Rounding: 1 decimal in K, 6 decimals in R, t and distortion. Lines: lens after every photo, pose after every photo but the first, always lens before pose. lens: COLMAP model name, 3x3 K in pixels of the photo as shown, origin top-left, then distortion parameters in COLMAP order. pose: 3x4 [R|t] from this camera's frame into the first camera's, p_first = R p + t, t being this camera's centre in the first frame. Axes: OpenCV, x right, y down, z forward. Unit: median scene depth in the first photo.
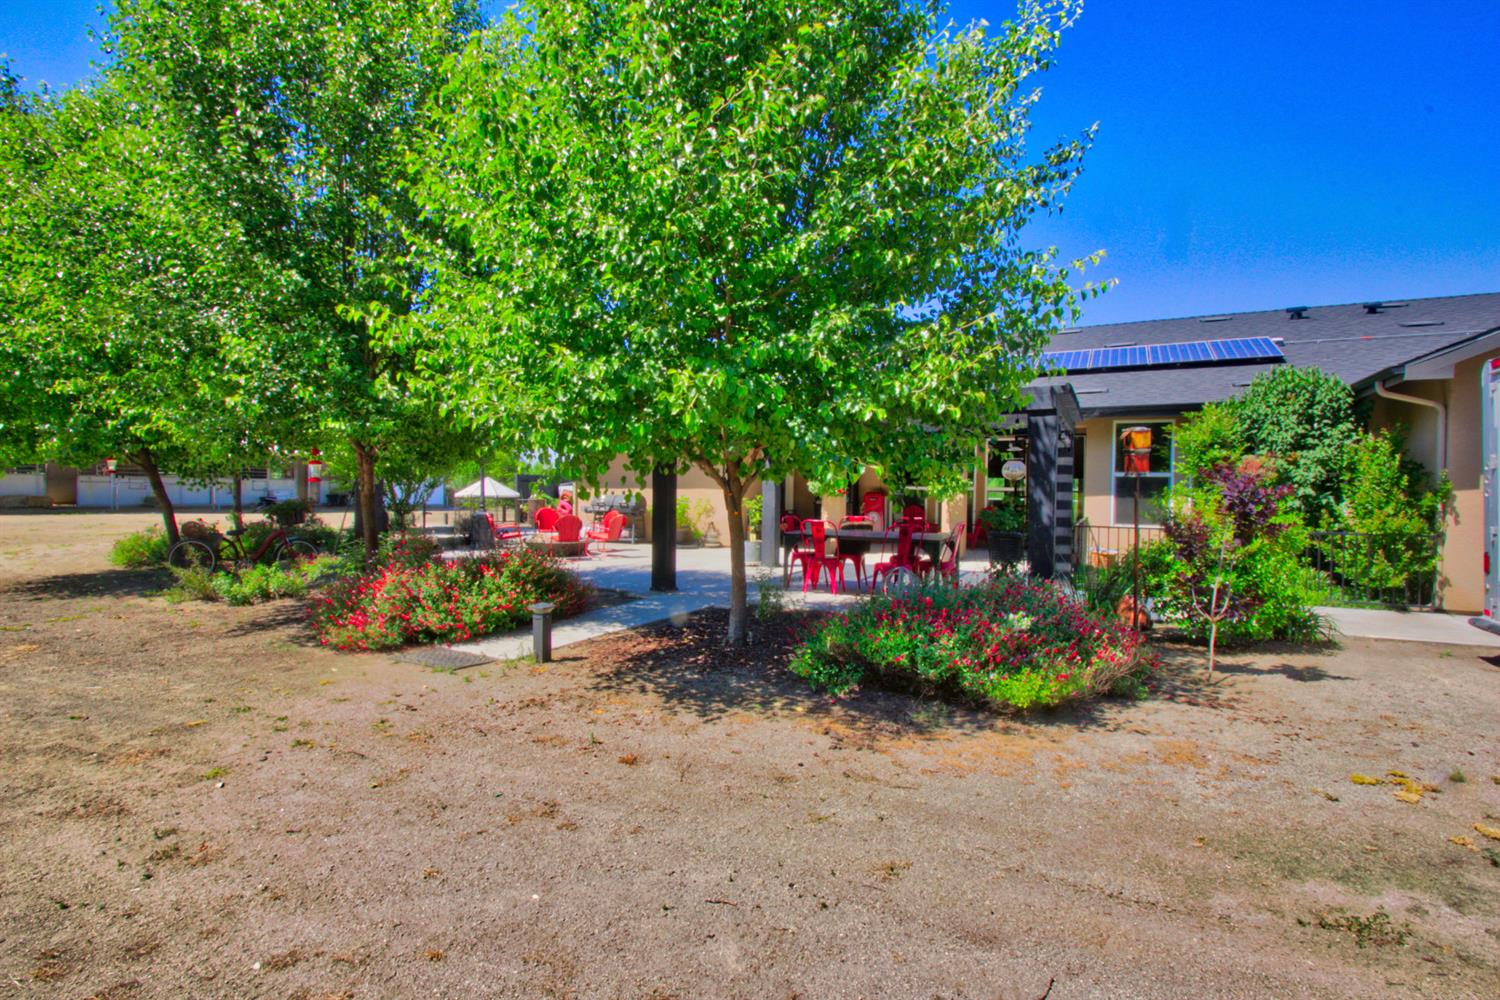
lens RADIAL K [[719.5, 0, 749.6], [0, 719.5, 460.9], [0, 0, 1]] dist [0.000372, 0.000120]
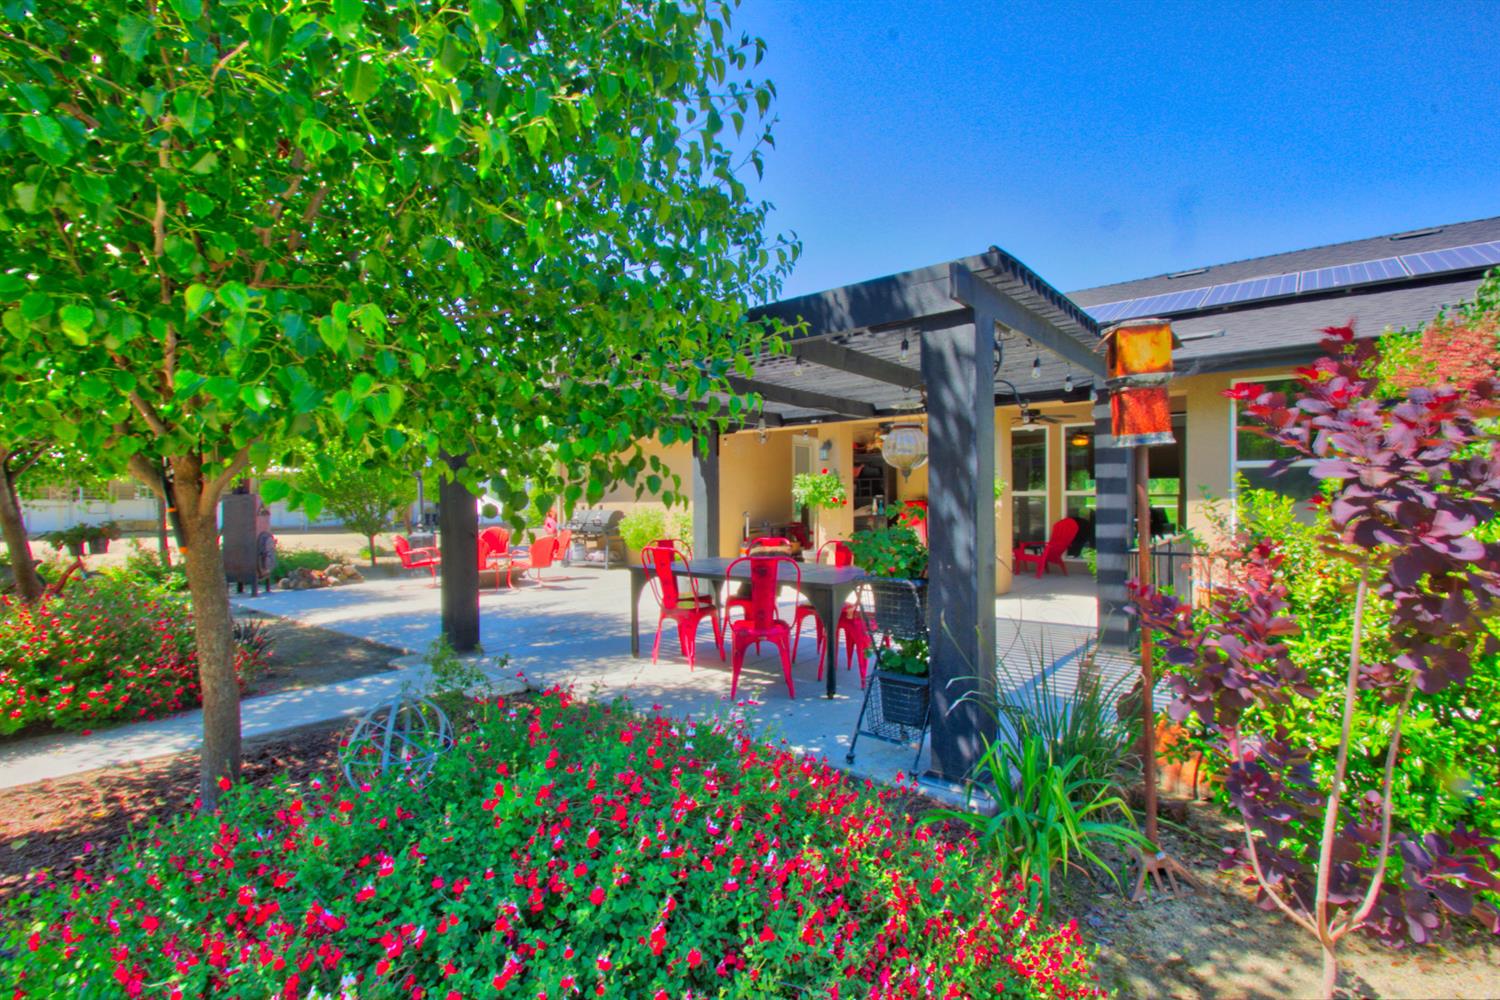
lens RADIAL K [[719.5, 0, 749.6], [0, 719.5, 460.9], [0, 0, 1]] dist [0.000372, 0.000120]
pose [[0.979489, -0.032356, -0.198885, 0.277344], [0.029039, 0.999387, -0.019570, 0.021374], [0.199396, 0.013393, 0.979827, 0.387150]]
